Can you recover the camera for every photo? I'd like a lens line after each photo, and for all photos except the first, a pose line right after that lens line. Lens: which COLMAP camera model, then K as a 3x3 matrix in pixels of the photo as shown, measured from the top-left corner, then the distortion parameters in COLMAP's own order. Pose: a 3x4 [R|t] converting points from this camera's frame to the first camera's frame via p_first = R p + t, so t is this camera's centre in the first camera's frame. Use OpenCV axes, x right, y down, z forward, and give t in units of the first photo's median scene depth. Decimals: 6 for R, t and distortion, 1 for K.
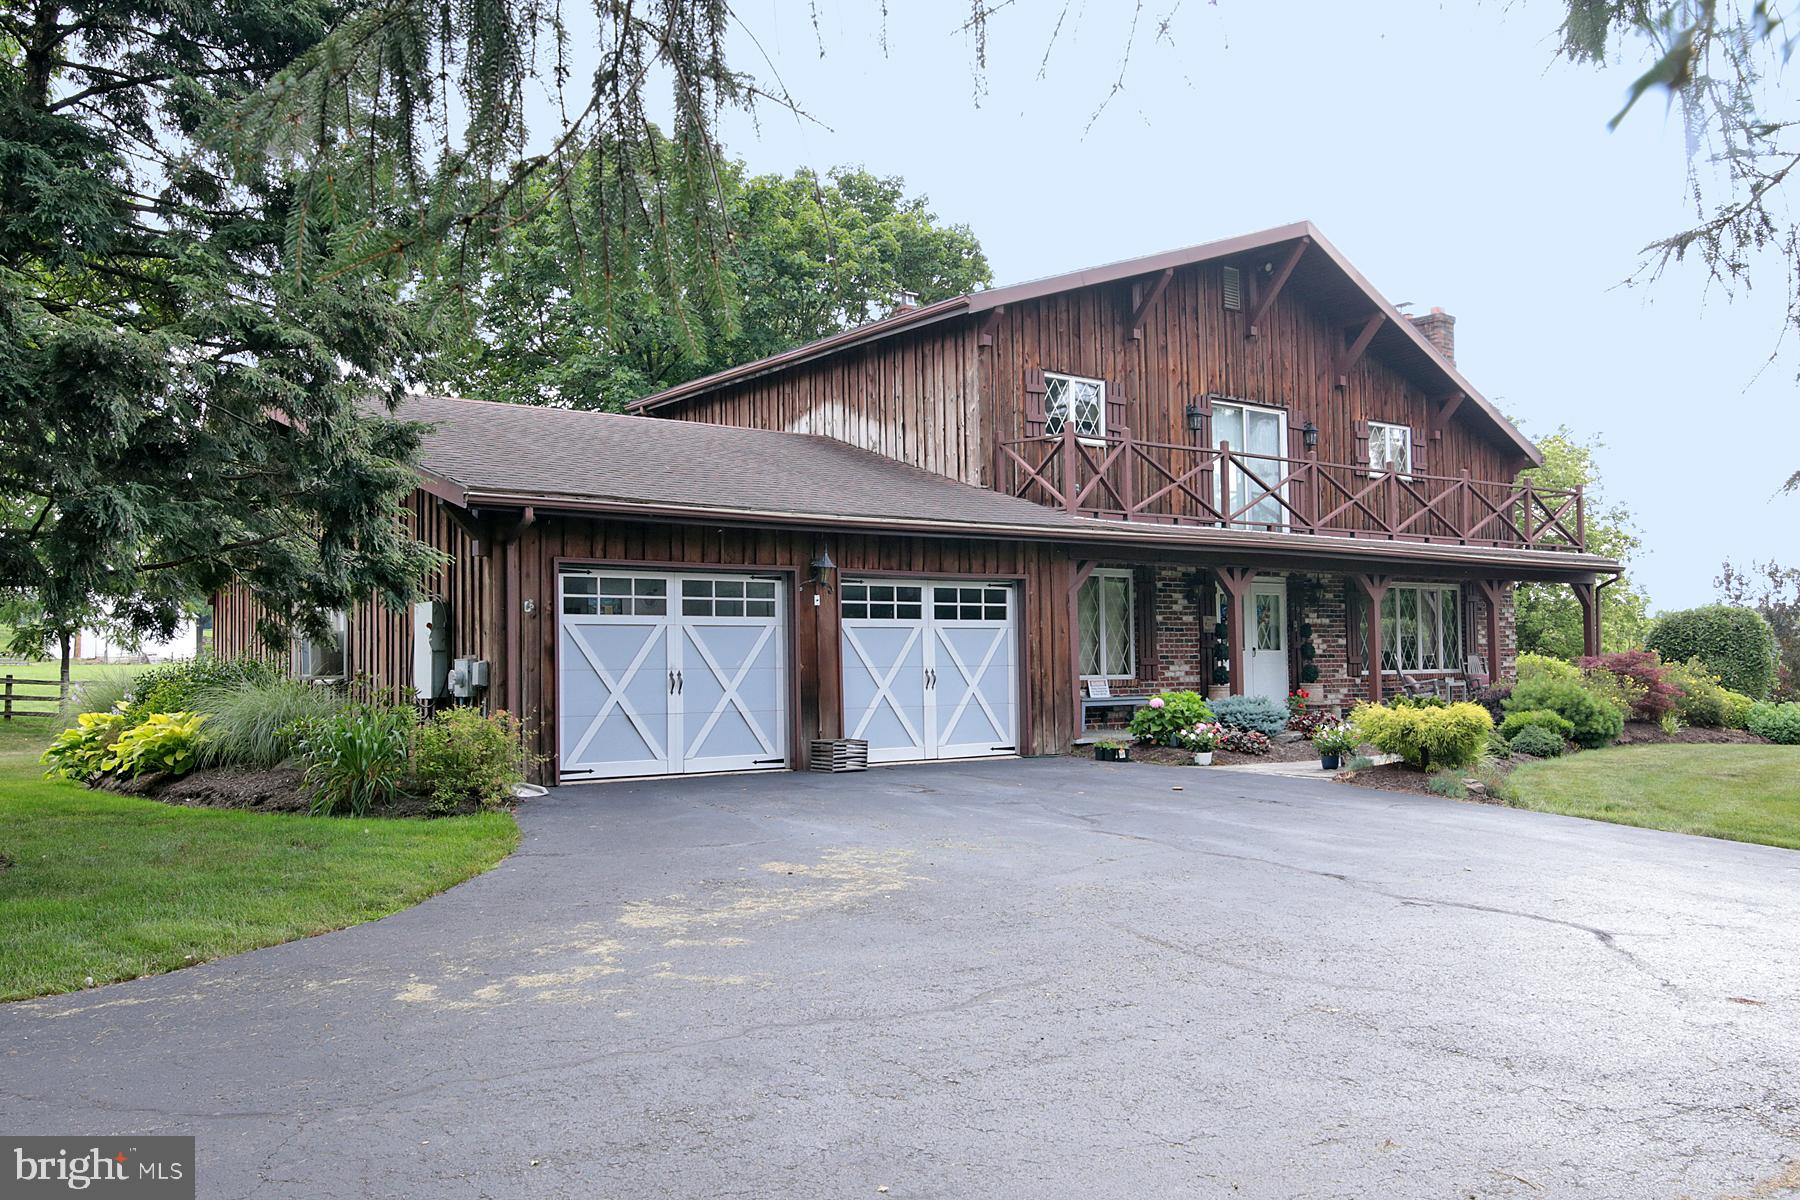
lens RADIAL K [[1516.4, 0, 902.3], [0, 1516.4, 600.9], [0, 0, 1]] dist [-0.004047, 0.000961]
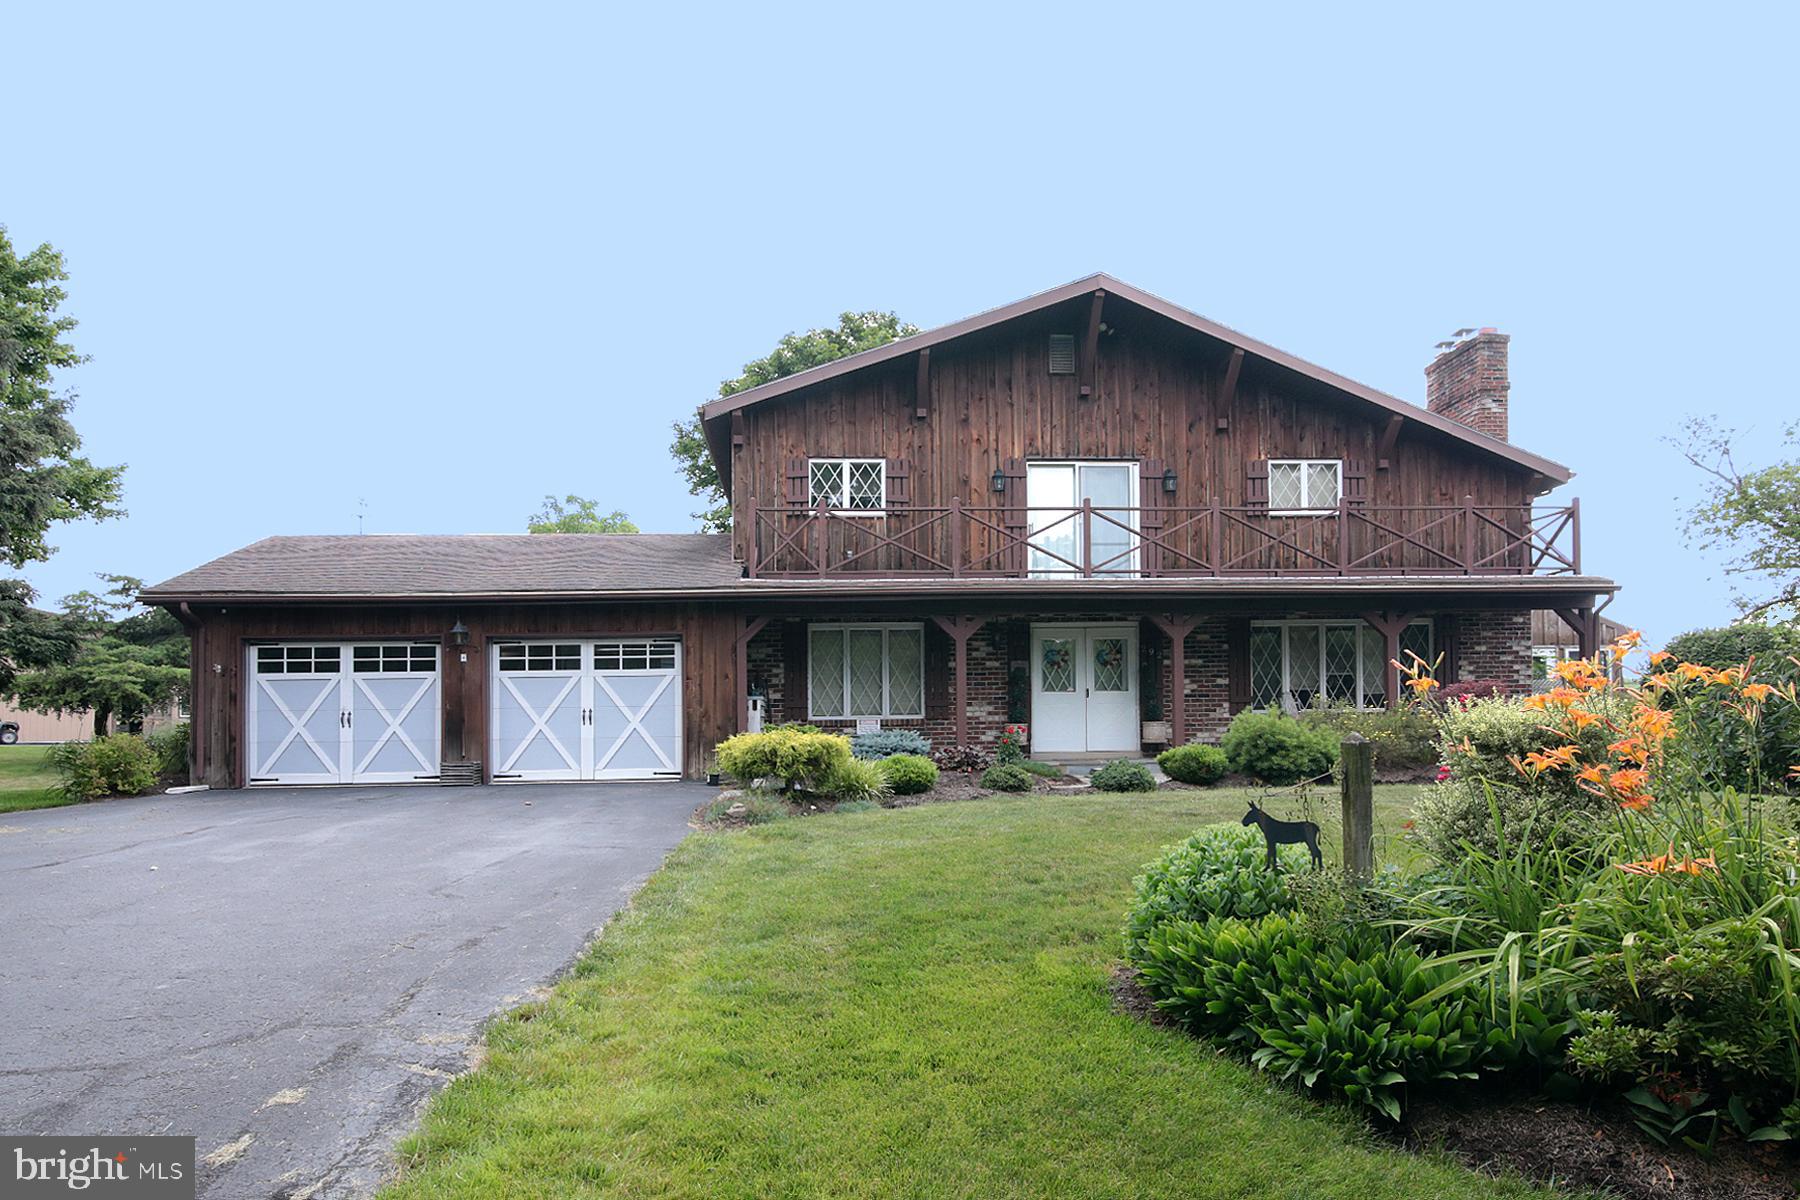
lens RADIAL K [[985.1, 0, 850.5], [0, 985.1, 703.3], [0, 0, 1]] dist [-0.002711, -0.000283]
pose [[0.824911, -0.000842, -0.565262, 0.642357], [0.026935, 0.998922, 0.037819, 0.014169], [0.564621, -0.046422, 0.824044, 0.430352]]
